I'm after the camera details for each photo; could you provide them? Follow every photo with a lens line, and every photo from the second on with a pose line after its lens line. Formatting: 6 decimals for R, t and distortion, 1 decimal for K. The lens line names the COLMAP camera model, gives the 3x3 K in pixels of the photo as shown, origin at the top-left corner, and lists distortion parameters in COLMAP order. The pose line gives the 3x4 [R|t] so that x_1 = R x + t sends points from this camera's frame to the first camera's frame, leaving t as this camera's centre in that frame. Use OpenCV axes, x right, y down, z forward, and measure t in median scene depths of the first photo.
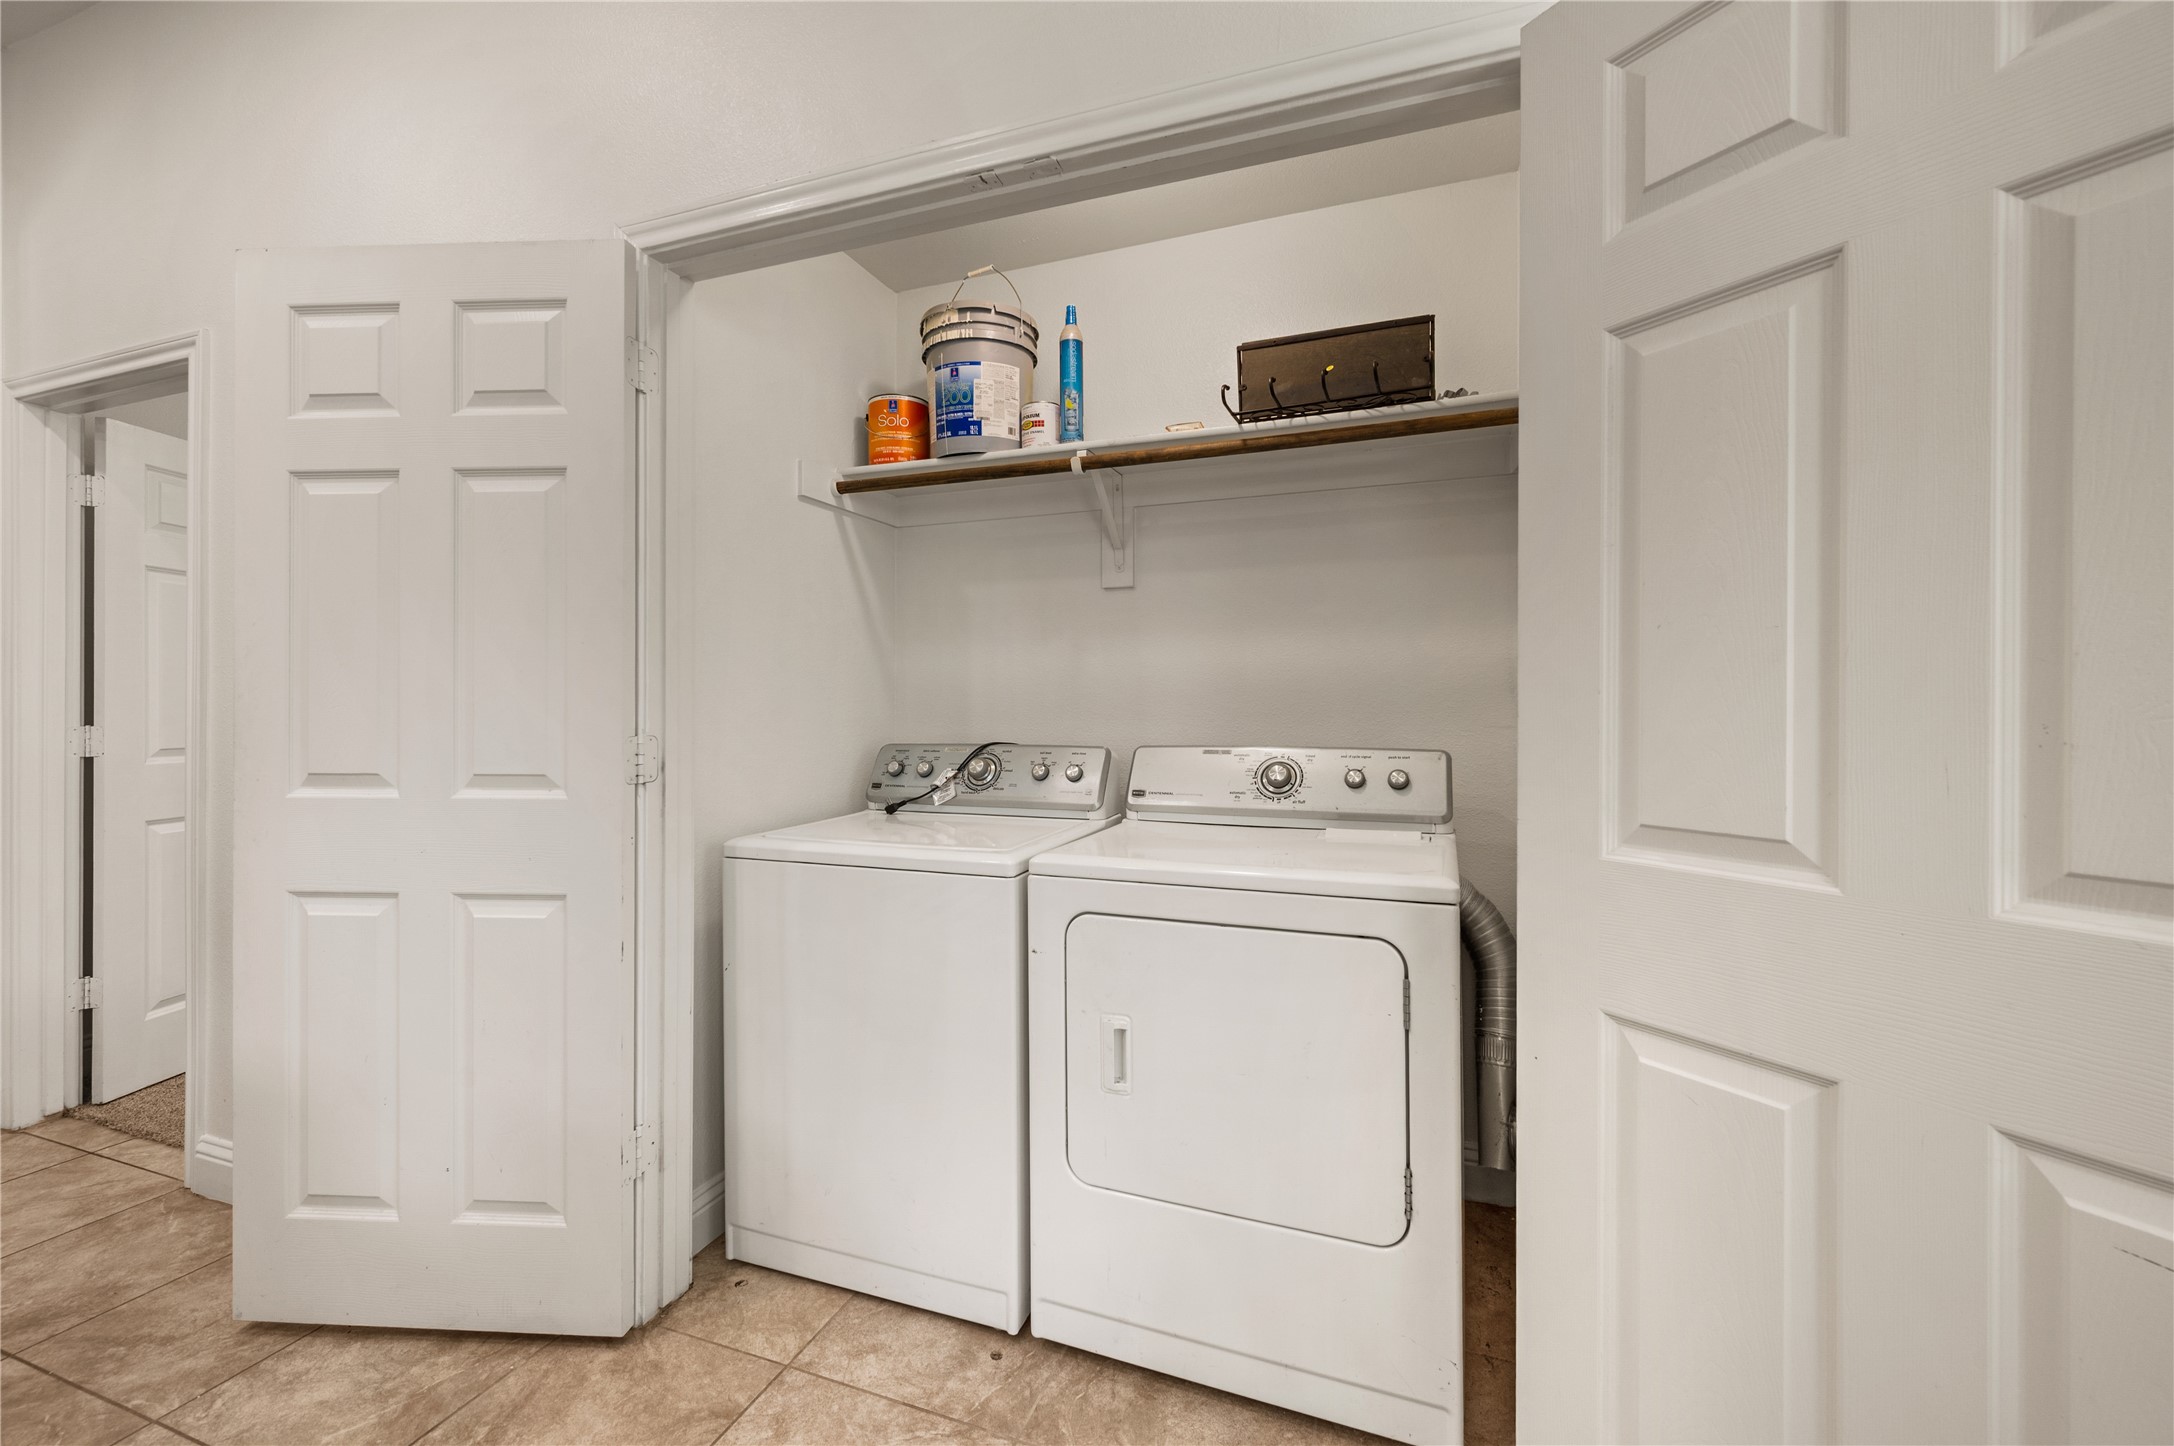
lens RADIAL K [[861.3, 0, 1083.0], [0, 861.3, 718.3], [0, 0, 1]] dist [0.001148, -0.000197]
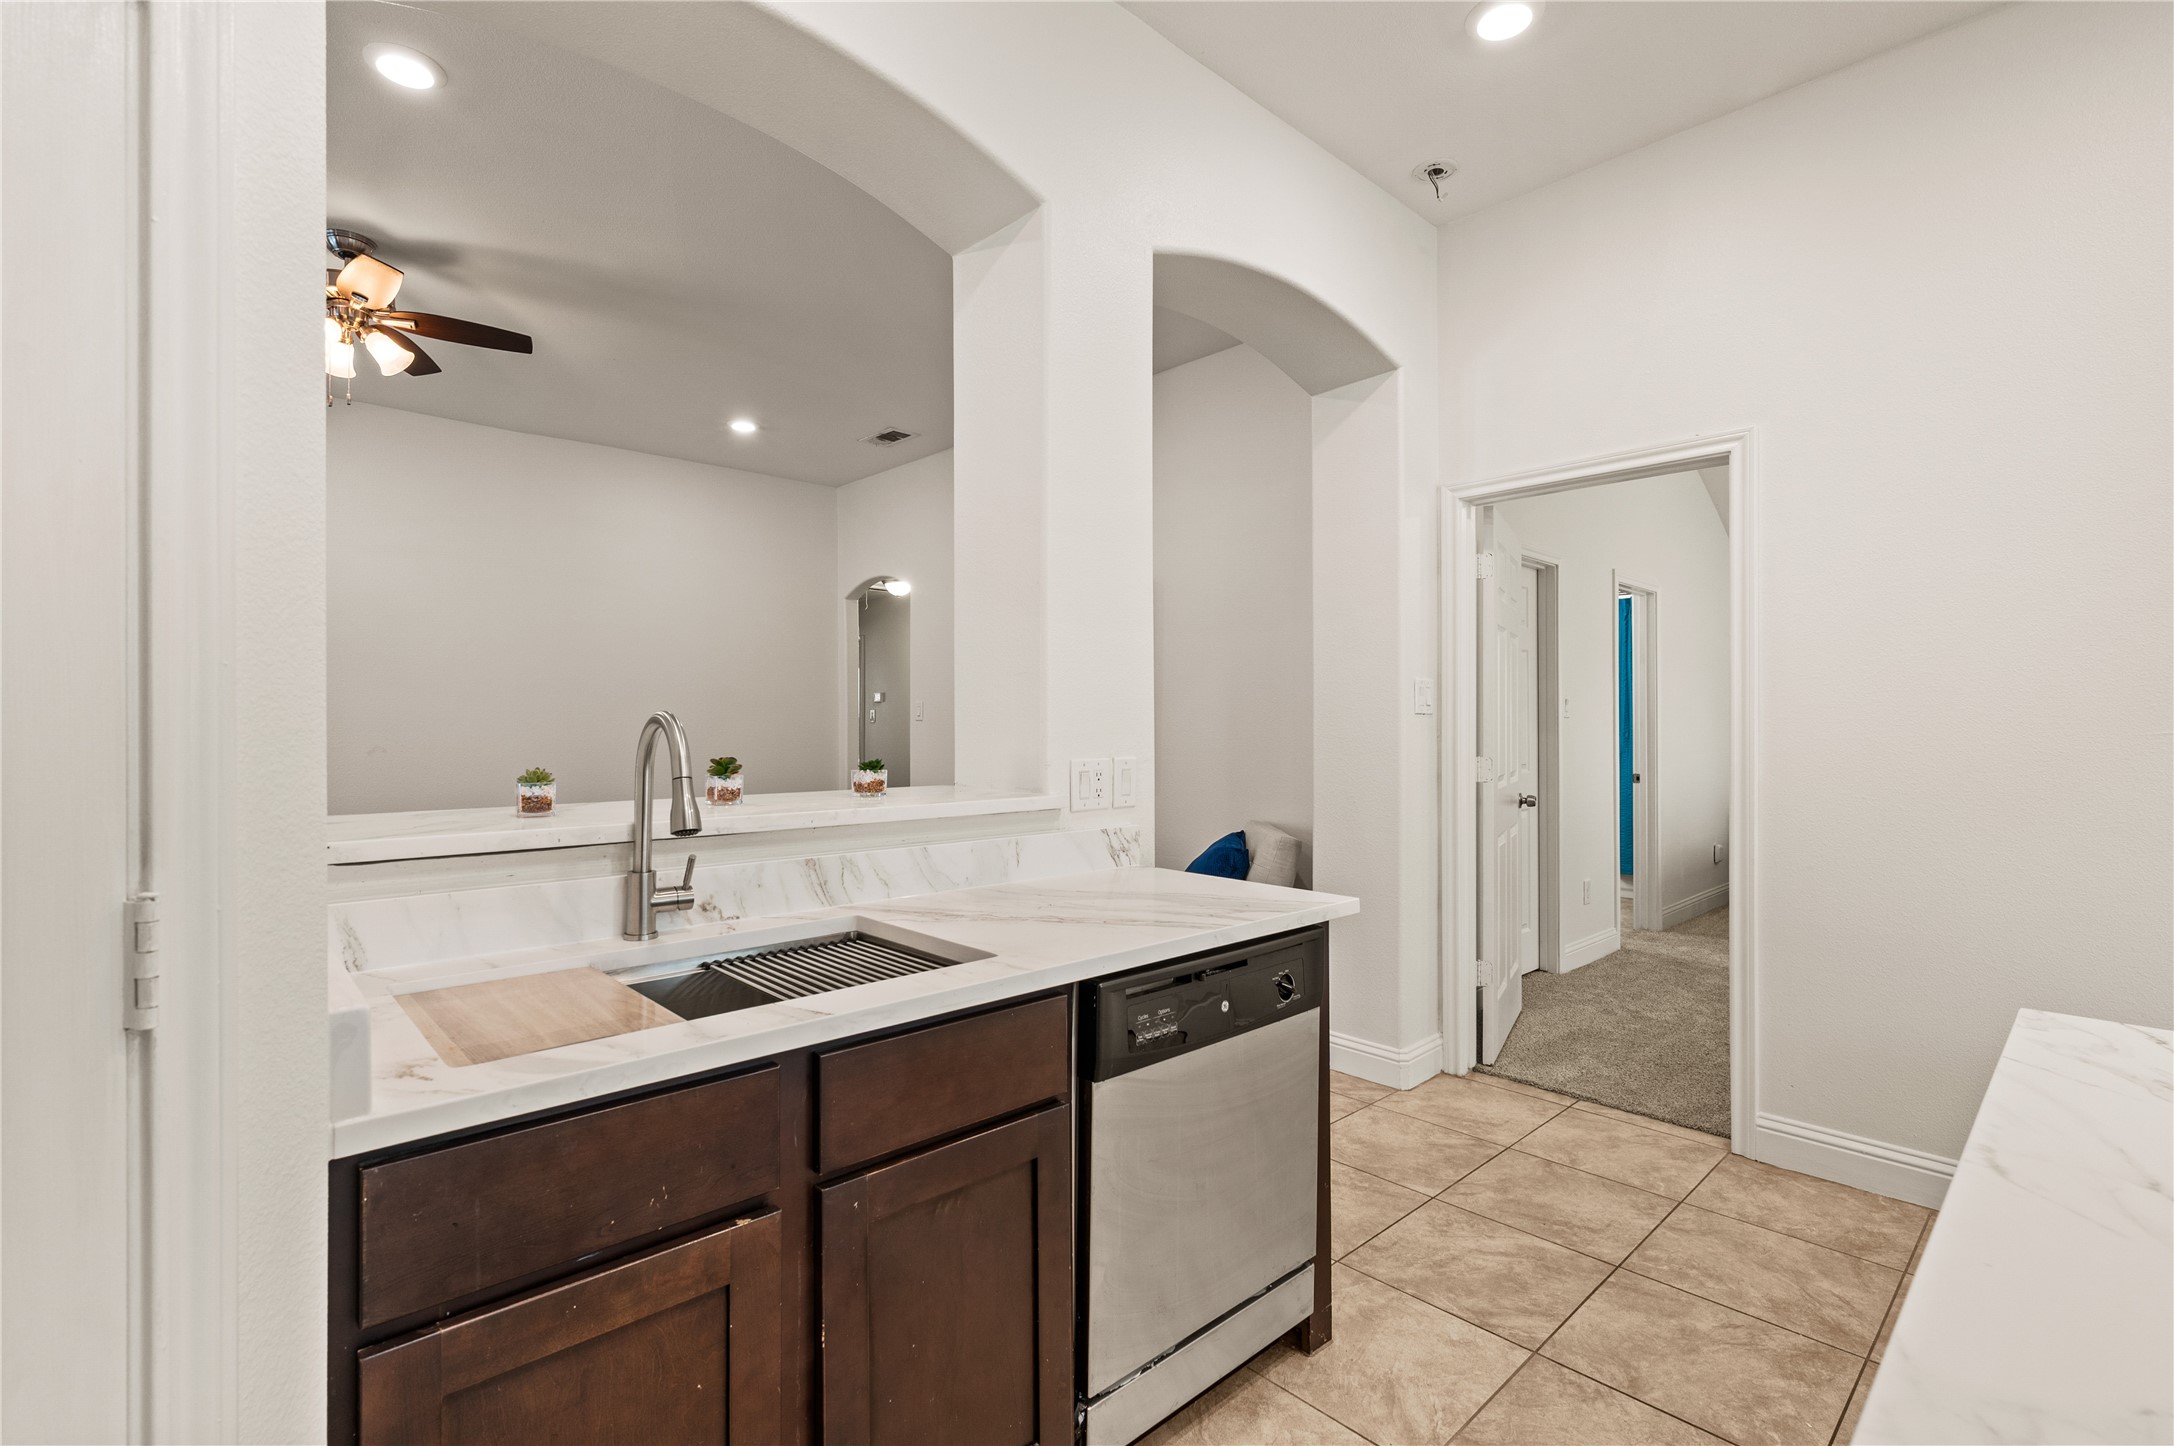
lens RADIAL K [[975.0, 0, 1087.0], [0, 975.0, 723.0], [0, 0, 1]] dist [0.001683, 0.000230]
pose [[0.884554, -0.003403, -0.466425, -1.135248], [-0.000389, 0.999968, -0.008035, -0.031204], [0.466438, 0.007289, 0.884524, -0.564204]]
